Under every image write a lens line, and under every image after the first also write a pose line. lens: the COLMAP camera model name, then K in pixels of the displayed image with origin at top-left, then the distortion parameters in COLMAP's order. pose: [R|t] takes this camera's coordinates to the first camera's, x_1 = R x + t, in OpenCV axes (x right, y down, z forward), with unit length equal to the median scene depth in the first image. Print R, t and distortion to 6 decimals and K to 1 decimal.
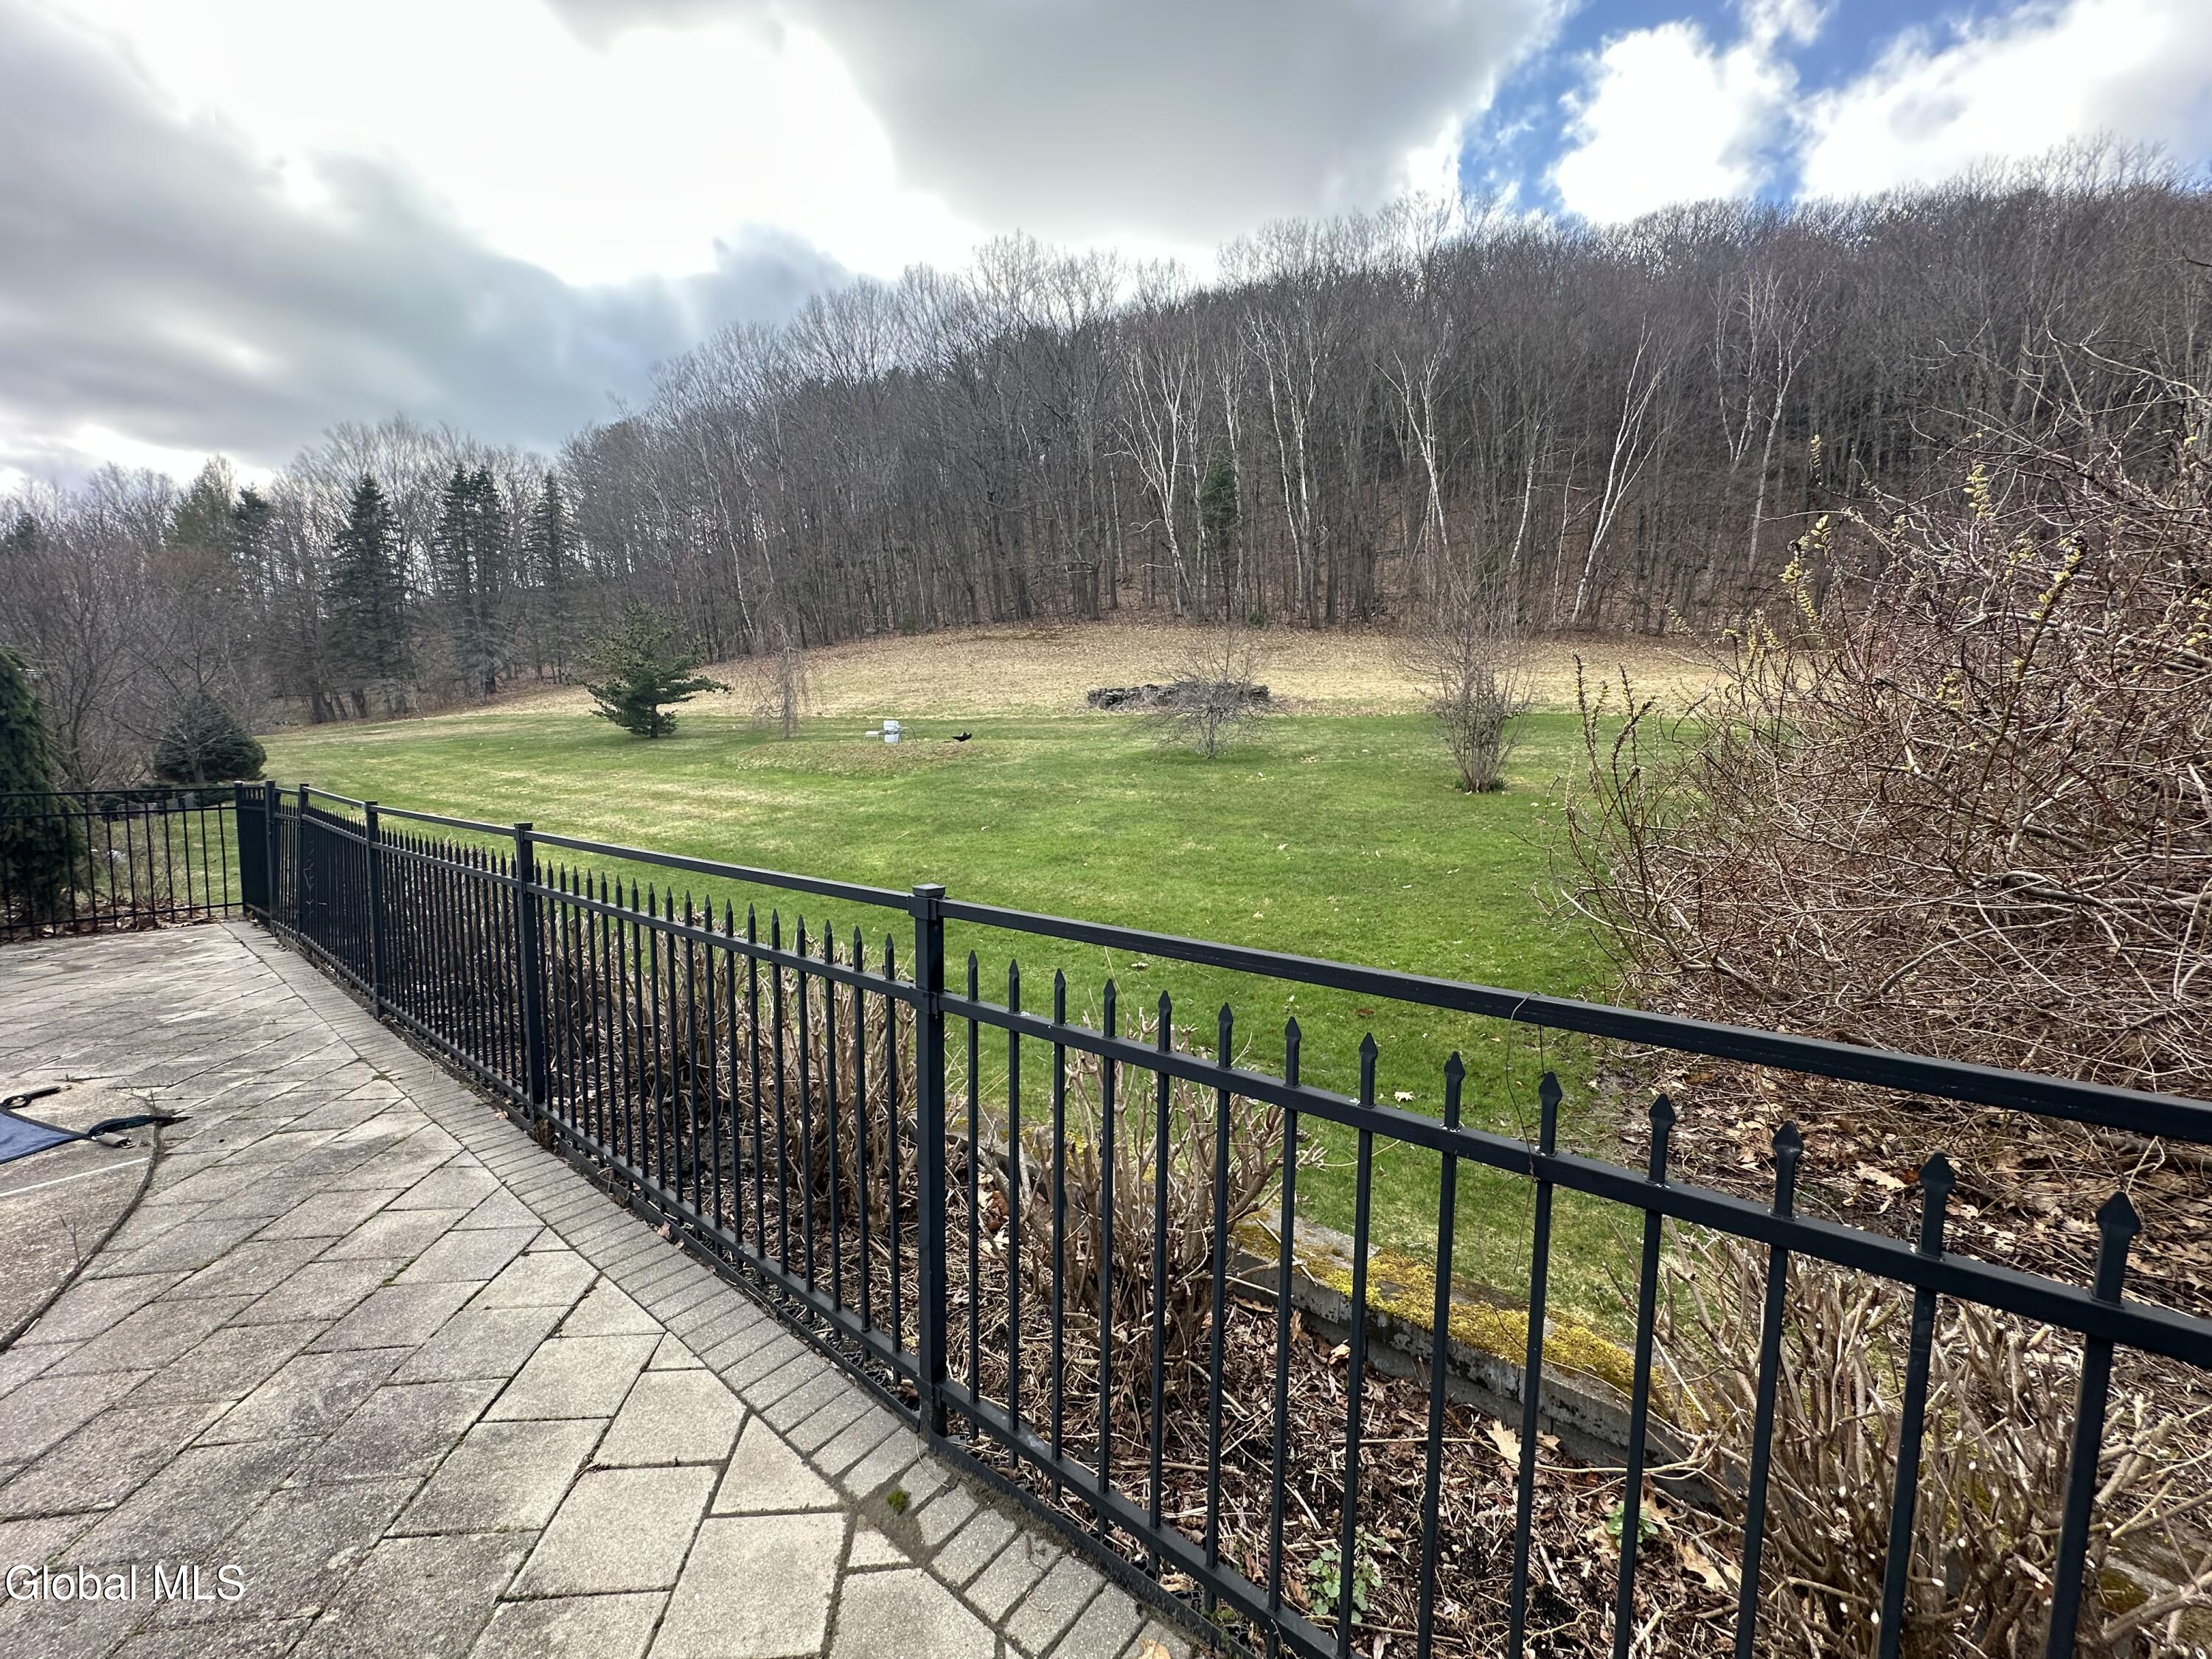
lens RADIAL K [[882.8, 0, 1106.0], [0, 882.8, 829.5], [0, 0, 1]] dist [-0.002626, 0.000334]
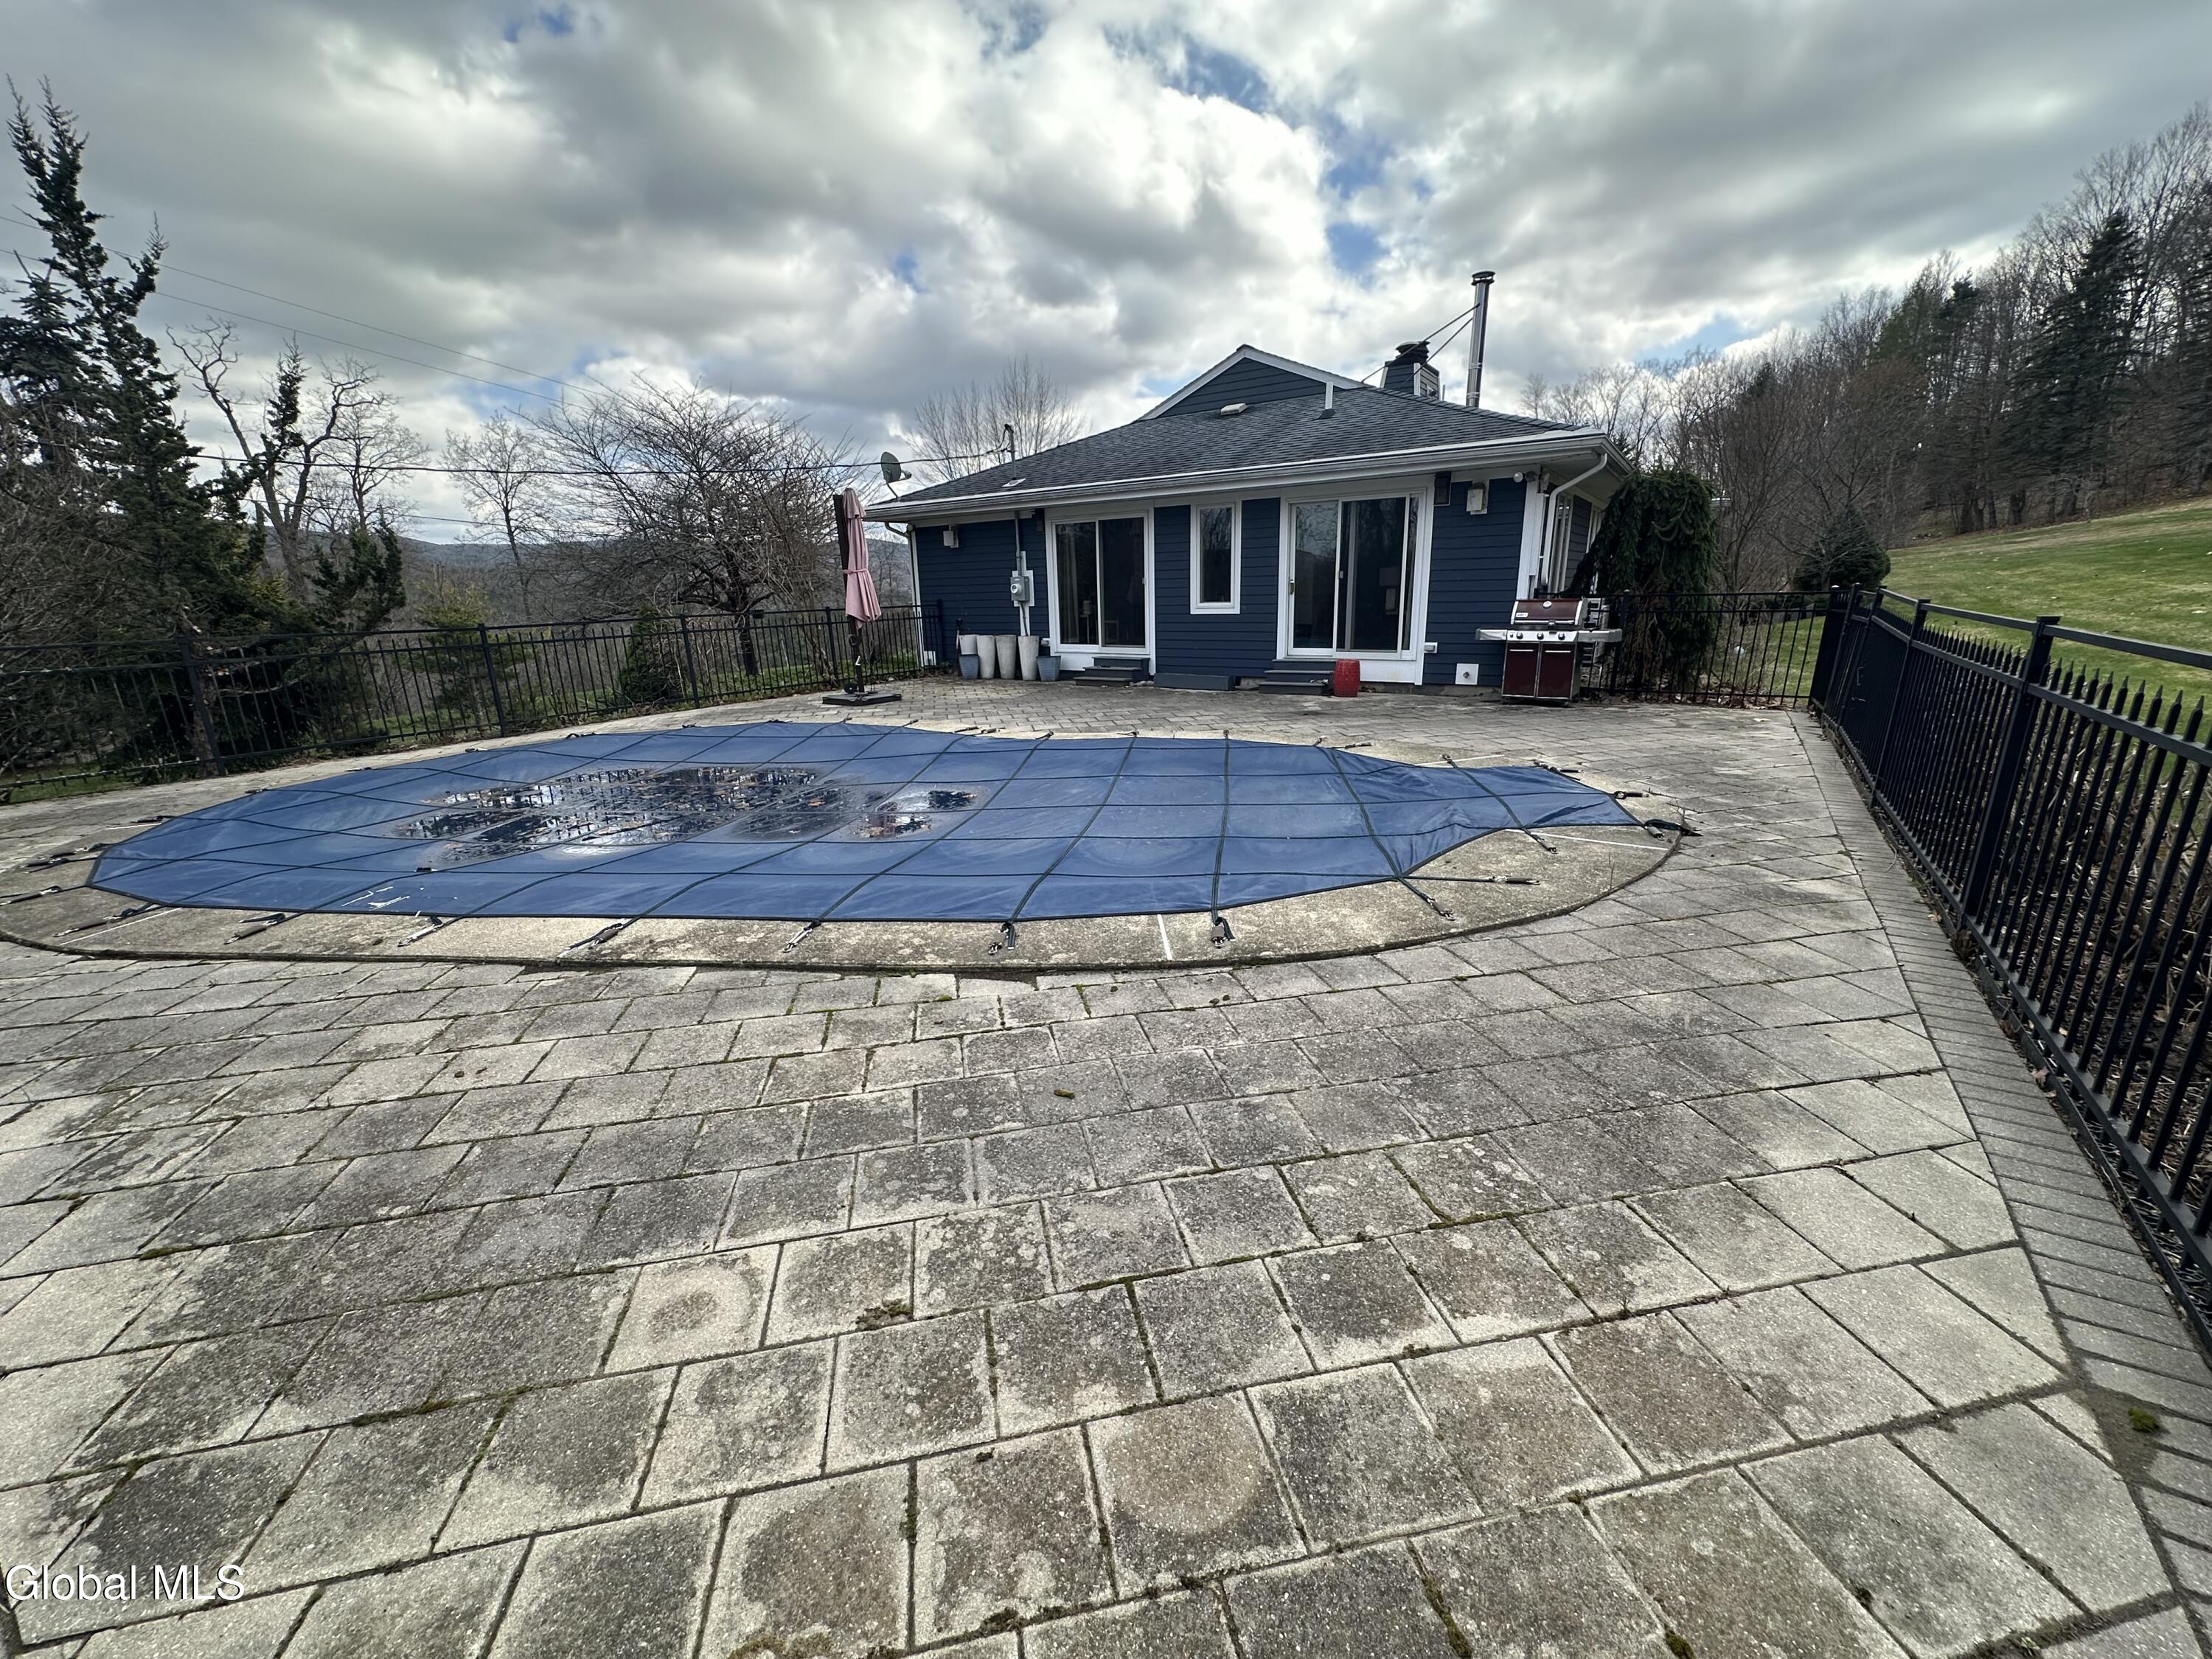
lens RADIAL K [[882.8, 0, 1106.0], [0, 882.8, 829.5], [0, 0, 1]] dist [-0.002626, 0.000334]
pose [[0.096429, 0.266028, -0.959130, 0.151476], [-0.067850, 0.963136, 0.260318, 0.029981], [0.993025, 0.039975, 0.110924, -0.047622]]
